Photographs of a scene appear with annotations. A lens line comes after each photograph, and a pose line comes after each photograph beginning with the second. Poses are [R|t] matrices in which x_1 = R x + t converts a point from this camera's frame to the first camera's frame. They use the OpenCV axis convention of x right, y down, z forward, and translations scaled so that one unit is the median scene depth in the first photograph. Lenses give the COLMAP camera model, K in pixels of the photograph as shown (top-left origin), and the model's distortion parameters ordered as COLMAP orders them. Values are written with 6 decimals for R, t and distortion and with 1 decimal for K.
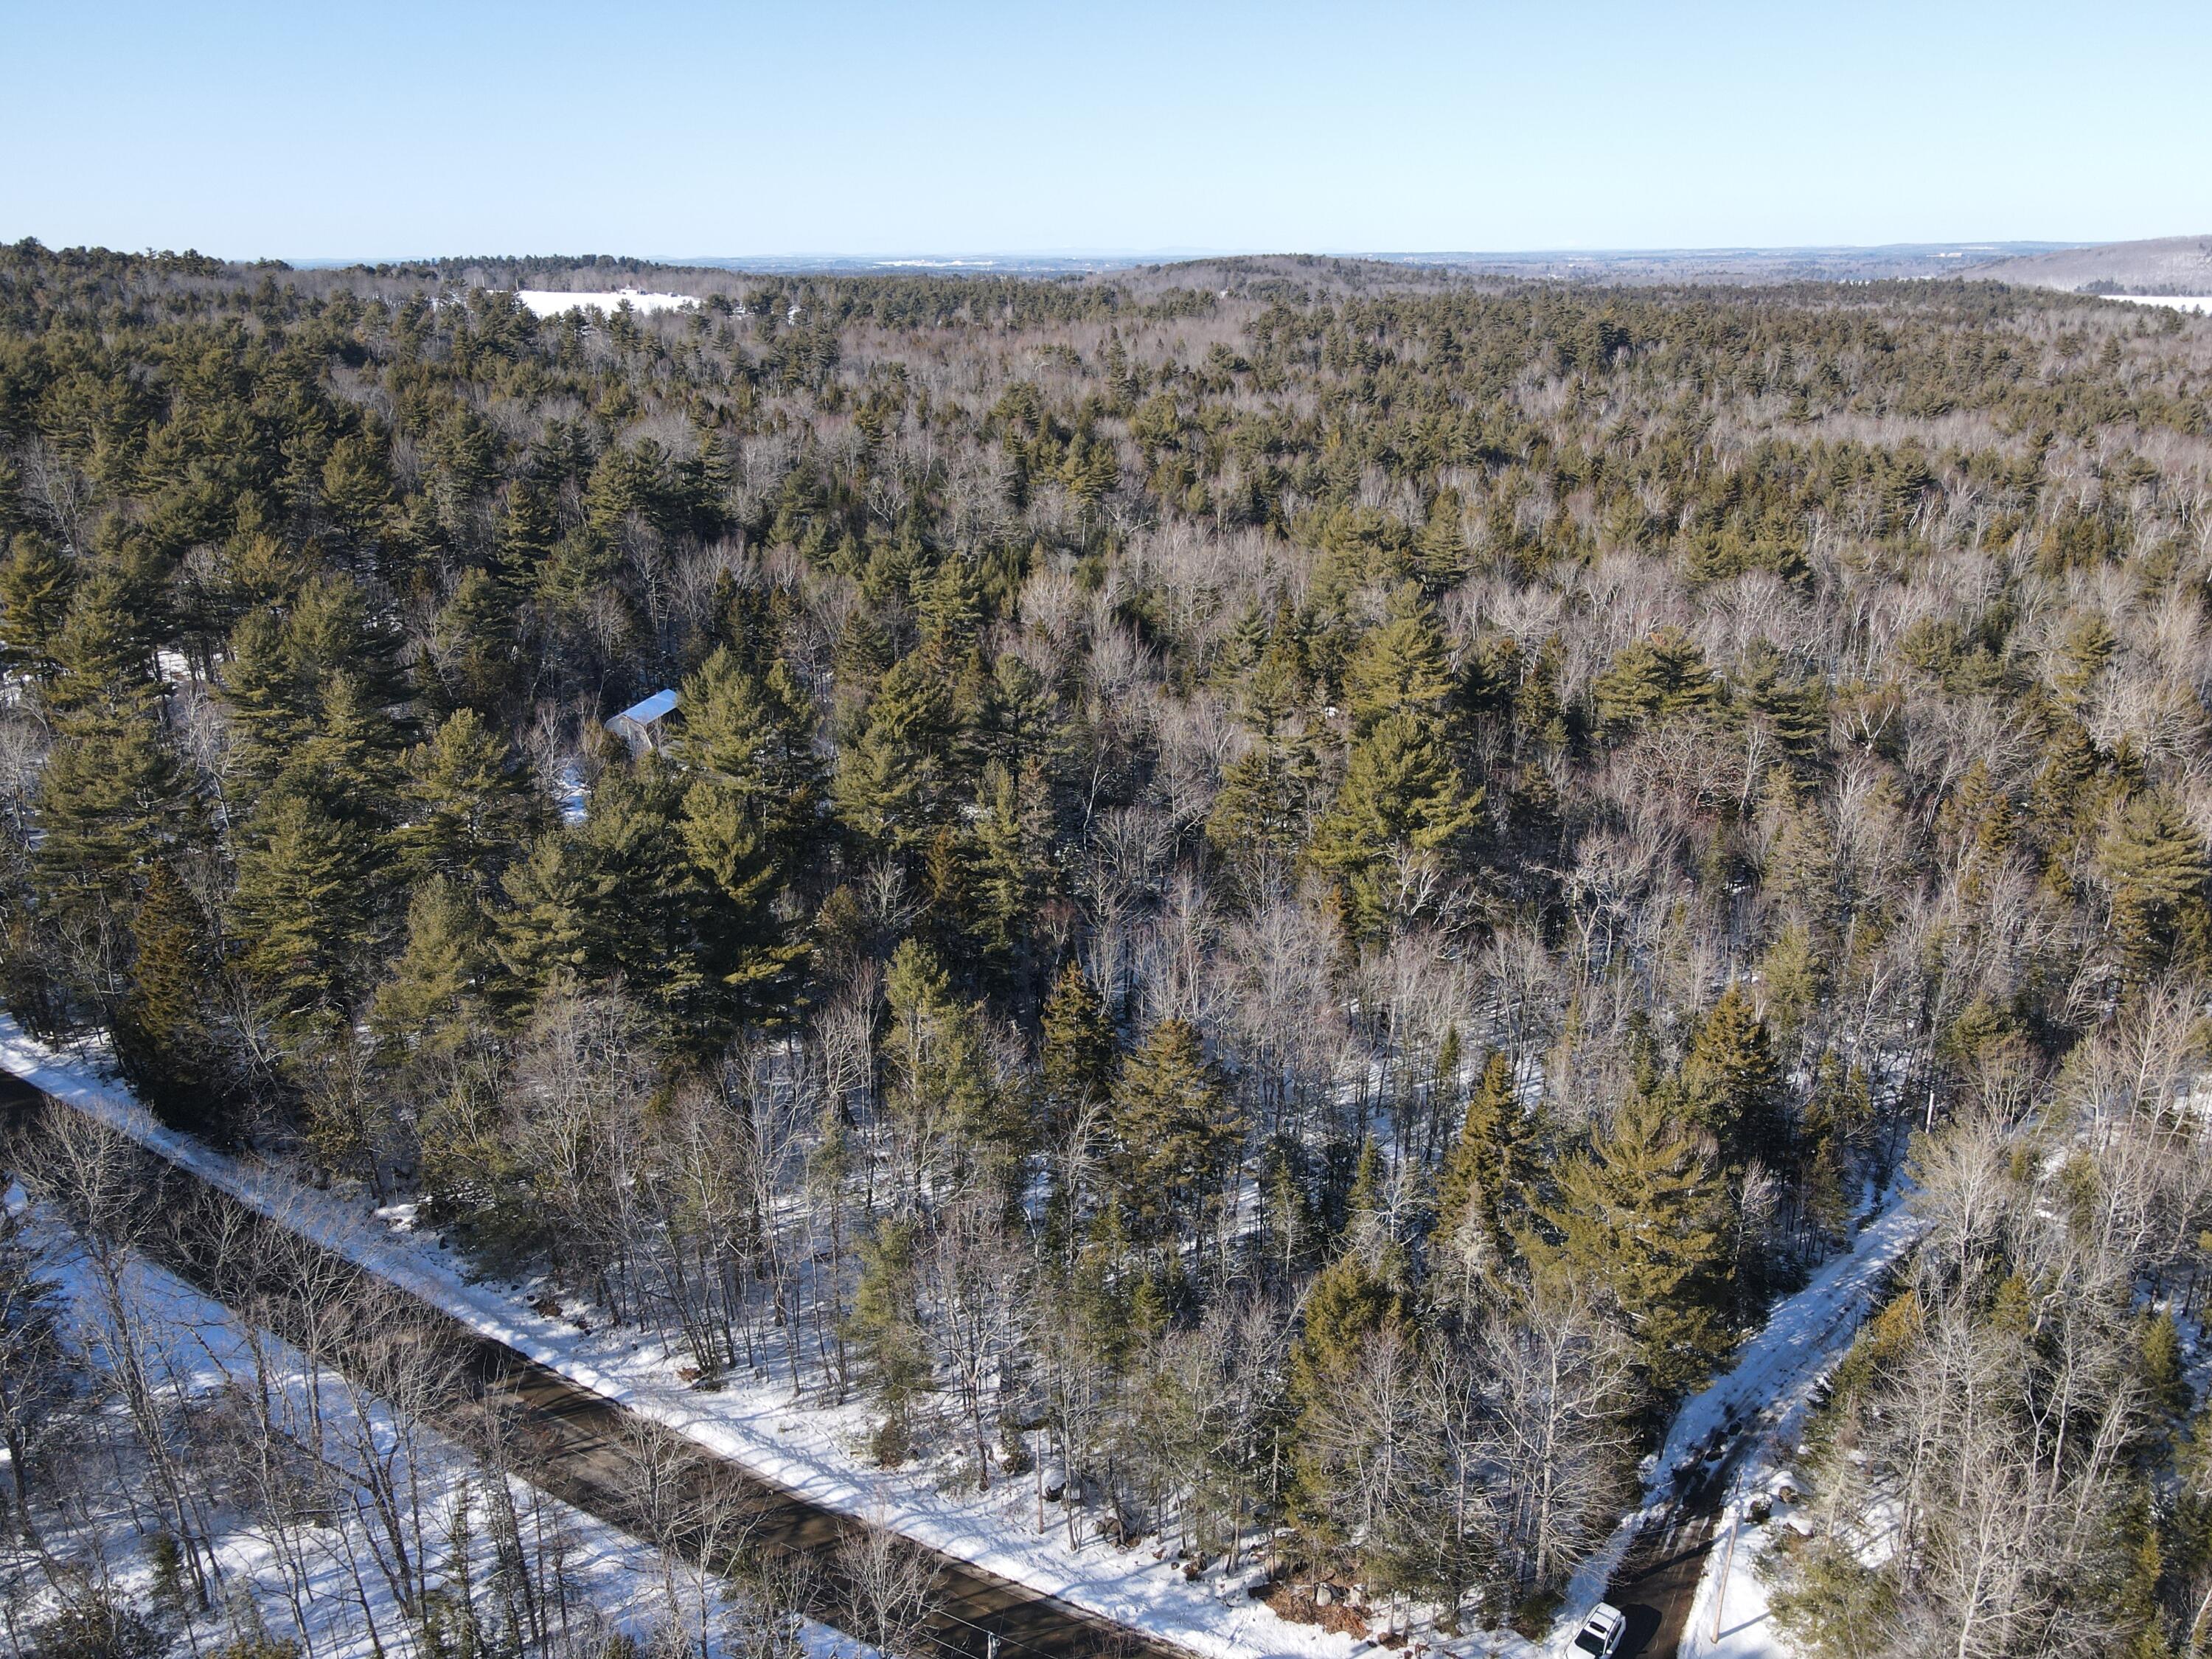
lens RADIAL K [[1620.3, 0, 1109.9], [0, 1620.3, 818.4], [0, 0, 1]] dist [0.012863, 0.007779]
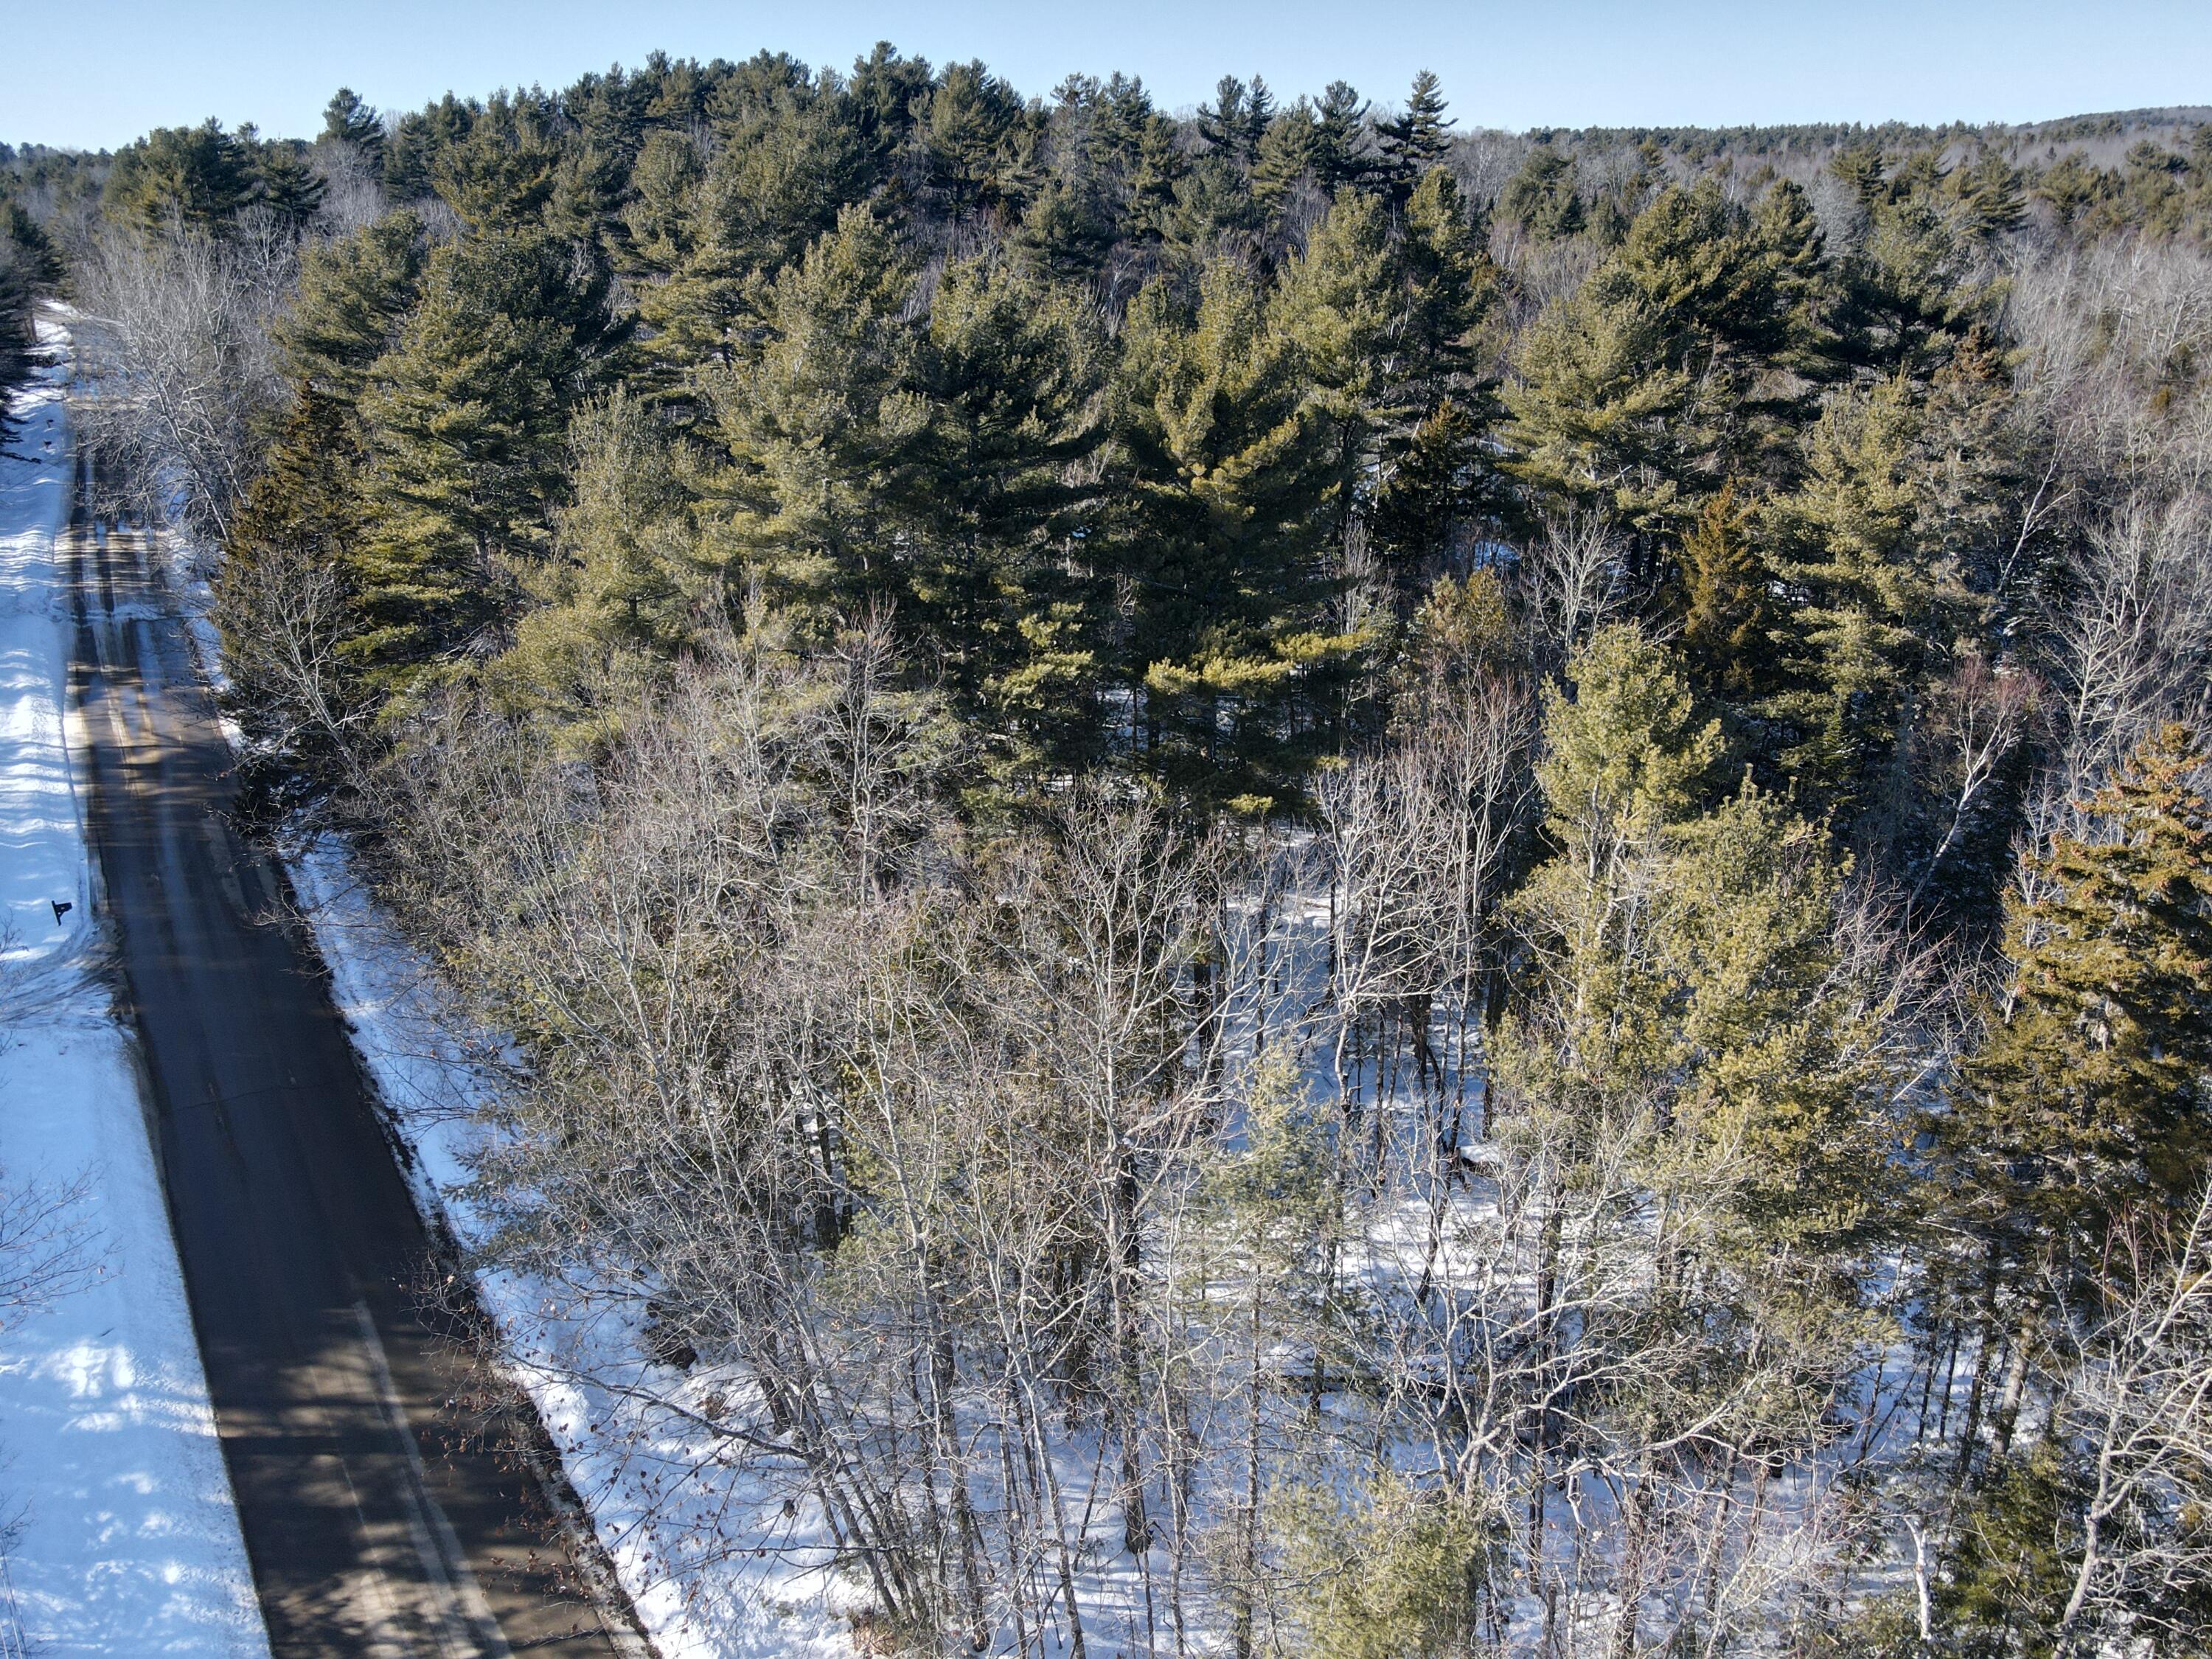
lens RADIAL K [[1620.3, 0, 1109.9], [0, 1620.3, 818.4], [0, 0, 1]] dist [0.012863, 0.007779]
pose [[0.902168, 0.146300, -0.405819, -0.060692], [-0.124821, 0.989024, 0.079061, 0.085163], [0.412931, -0.020672, 0.910528, 0.511696]]
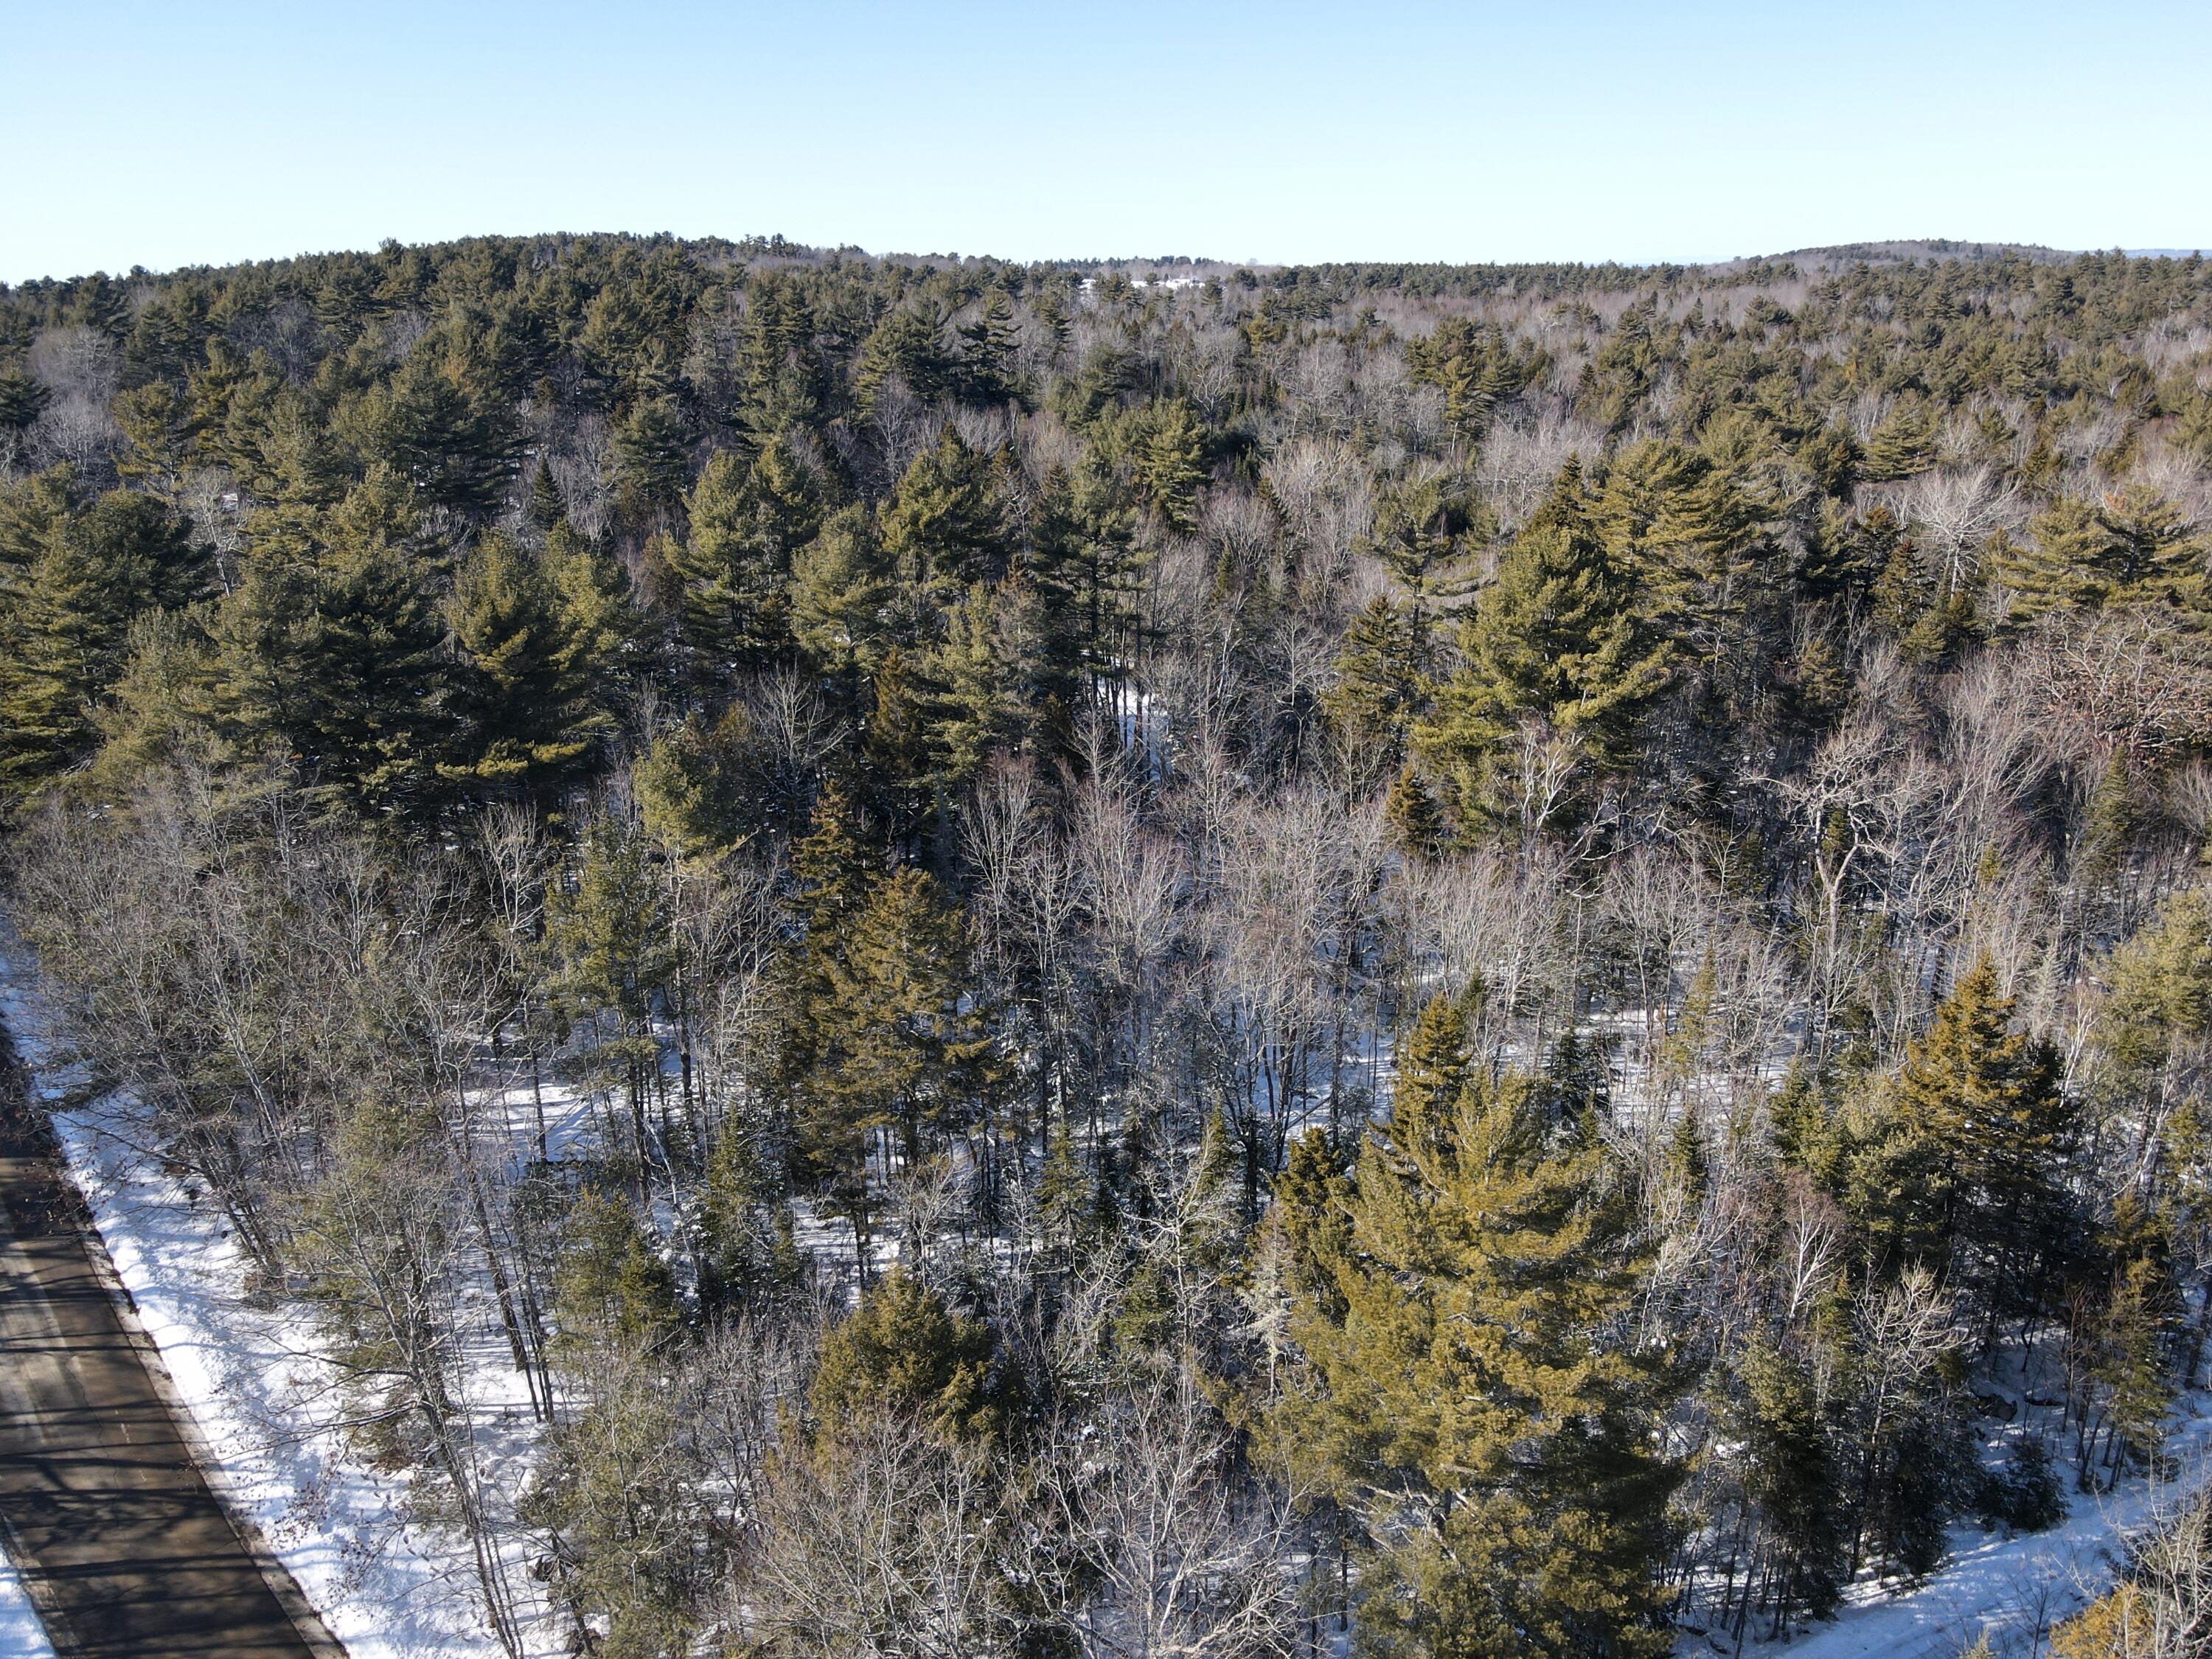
lens RADIAL K [[1620.3, 0, 1109.9], [0, 1620.3, 818.4], [0, 0, 1]] dist [0.012863, 0.007779]
pose [[0.940321, 0.095497, -0.326613, 0.244225], [-0.098426, 0.995115, 0.007589, 0.069839], [0.325742, 0.025011, 0.945128, 0.325707]]
